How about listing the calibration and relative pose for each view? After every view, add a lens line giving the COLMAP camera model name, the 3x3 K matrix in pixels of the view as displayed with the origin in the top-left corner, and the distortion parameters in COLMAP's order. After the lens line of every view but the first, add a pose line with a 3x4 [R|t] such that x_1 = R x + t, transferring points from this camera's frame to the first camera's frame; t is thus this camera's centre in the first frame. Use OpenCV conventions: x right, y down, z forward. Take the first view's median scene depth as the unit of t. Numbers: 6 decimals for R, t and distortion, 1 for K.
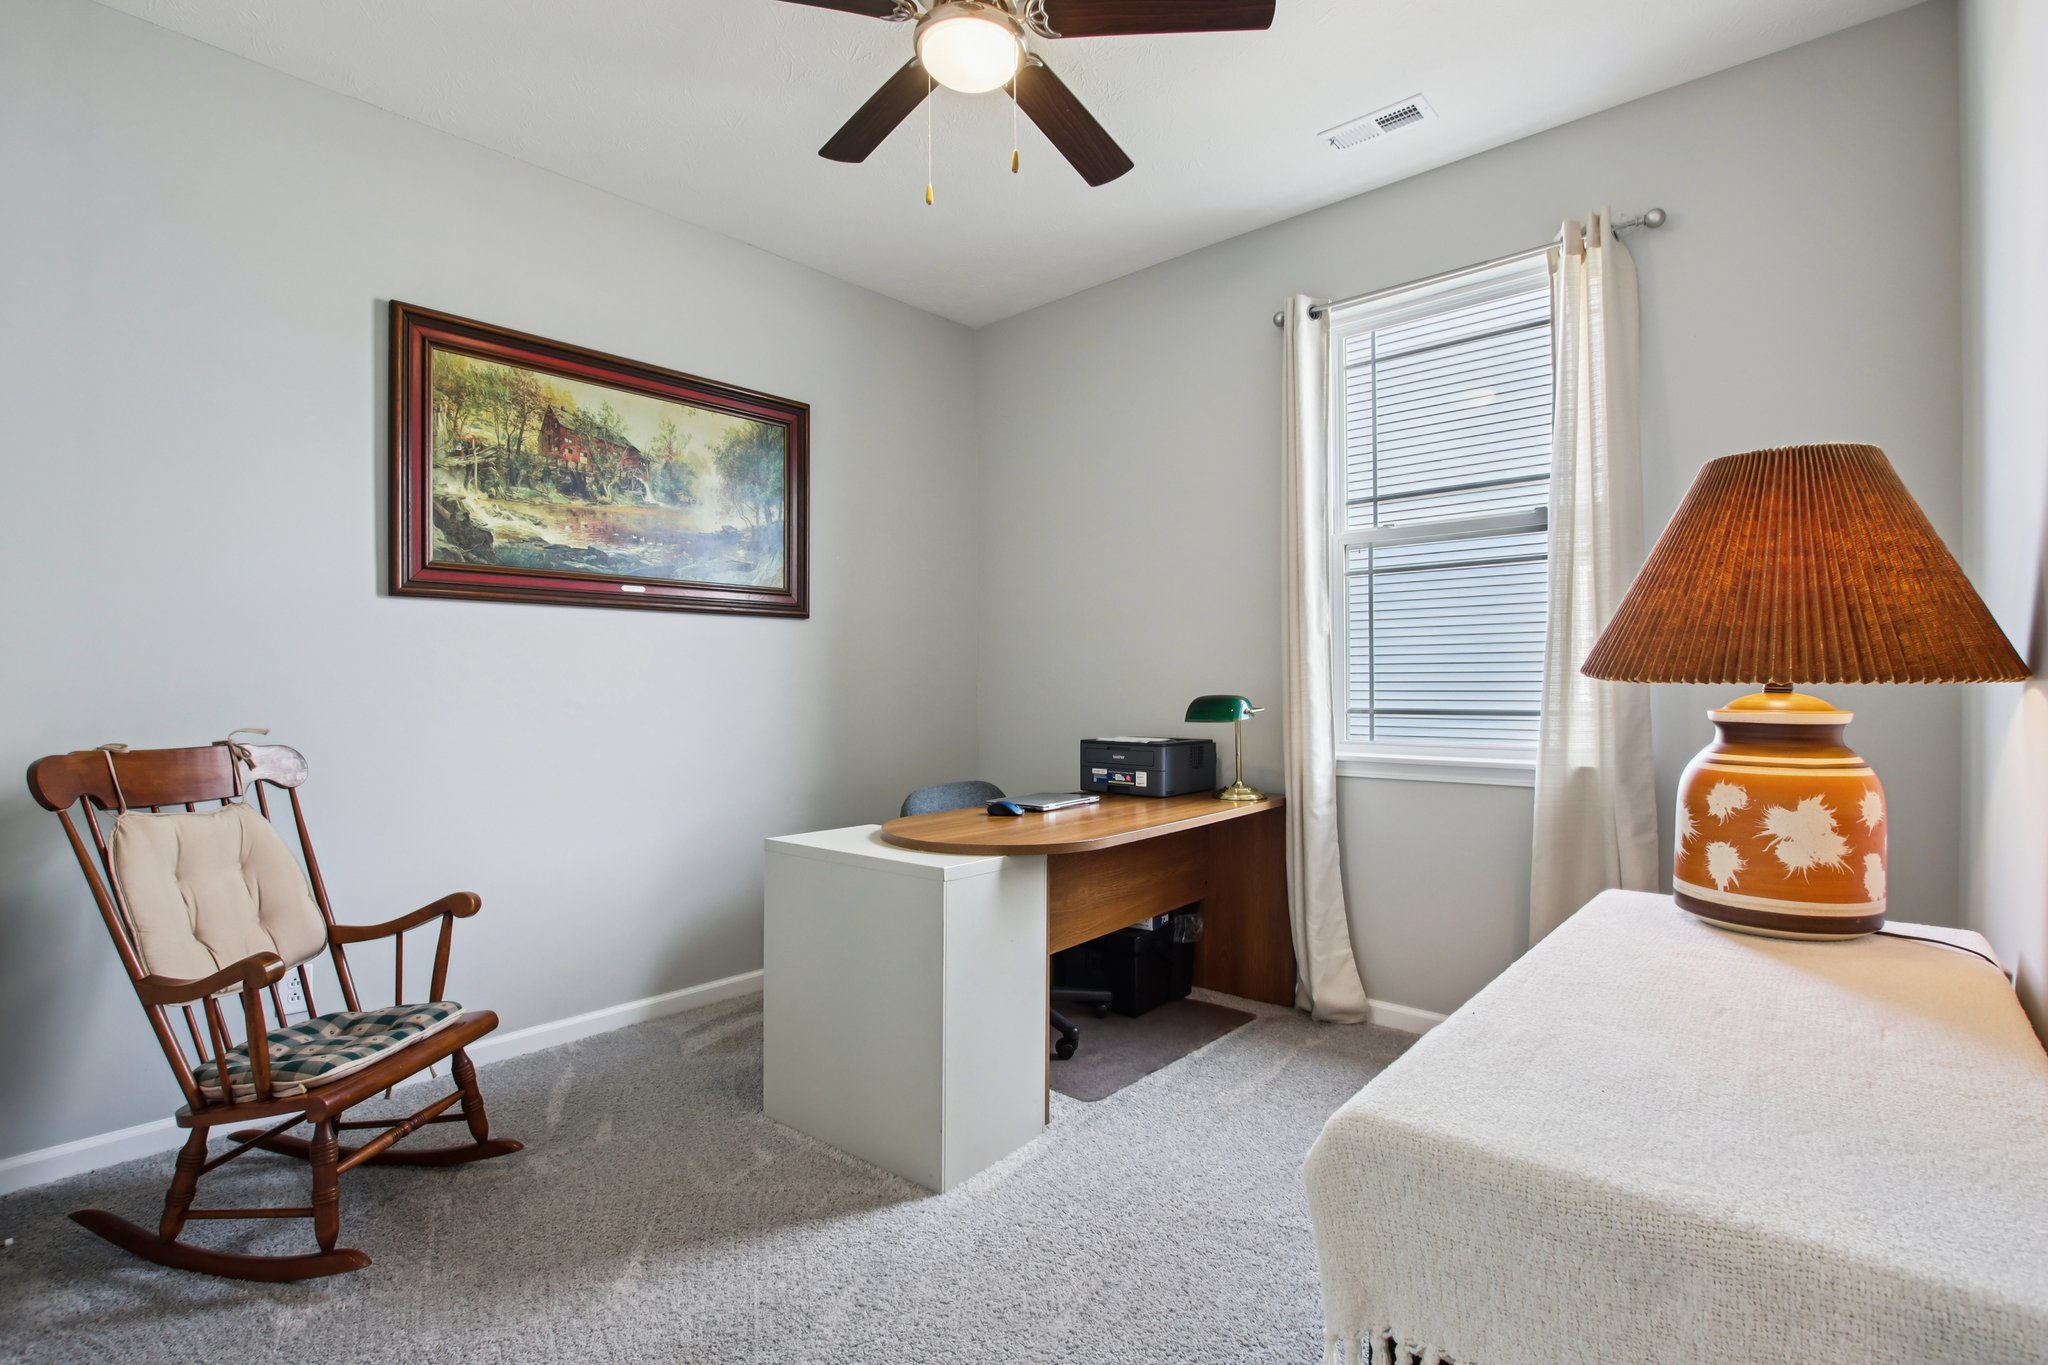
lens RADIAL K [[956.6, 0, 1022.1], [0, 956.6, 686.0], [0, 0, 1]] dist [-0.028195, 0.002304]
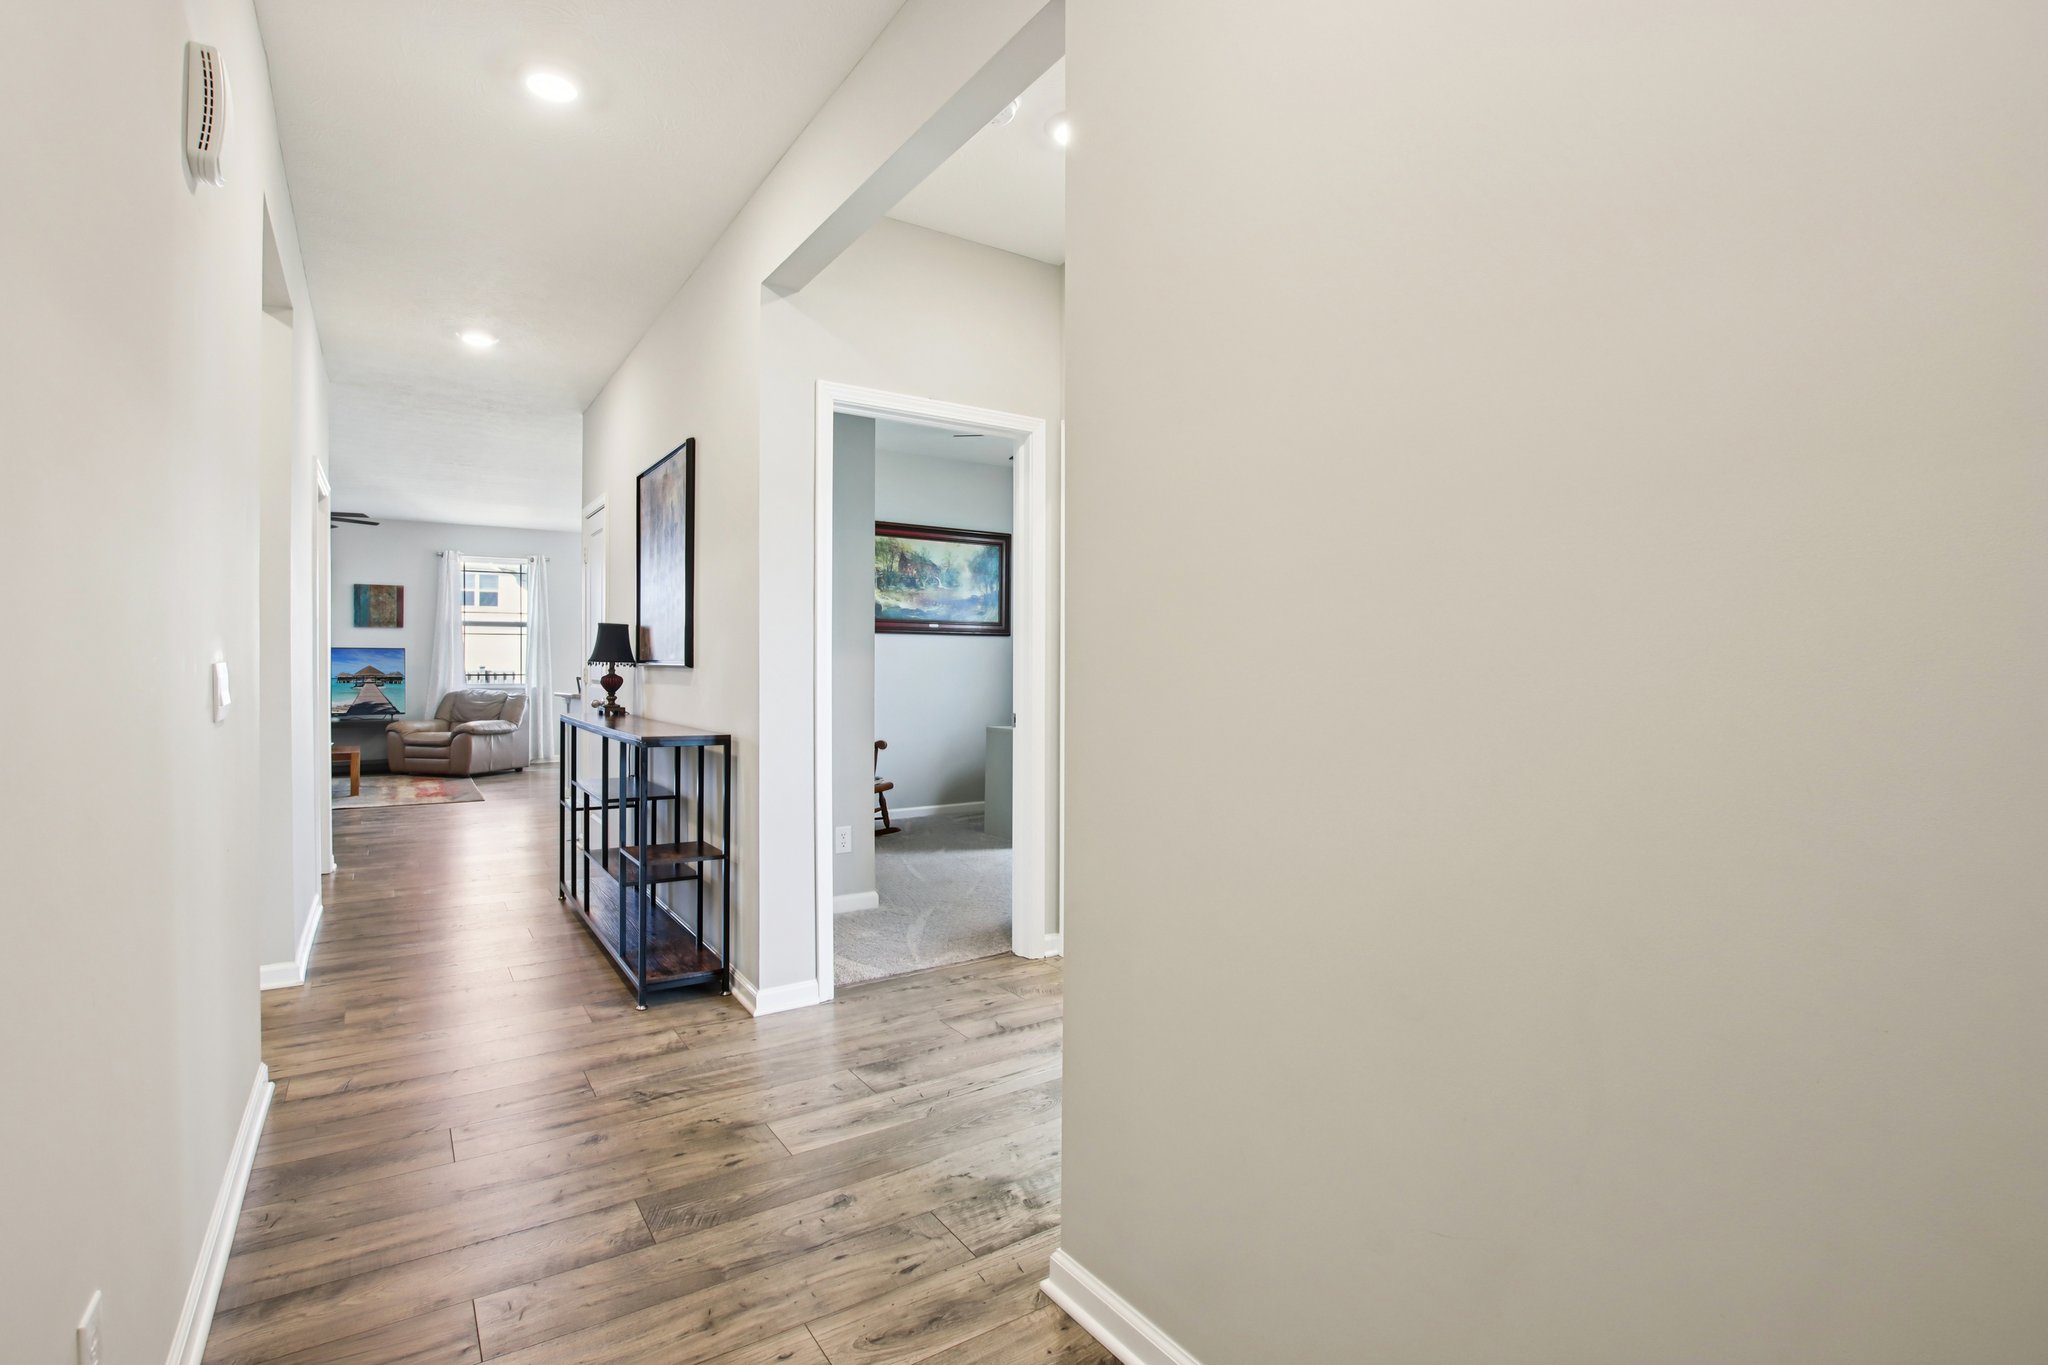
lens RADIAL K [[956.6, 0, 1023.1], [0, 956.6, 673.4], [0, 0, 1]] dist [-0.028195, 0.002304]
pose [[0.969946, 0.015985, -0.242796, 0.358035], [-0.013282, 0.999830, 0.012767, -0.017924], [0.242959, -0.009158, 0.969993, -1.168790]]
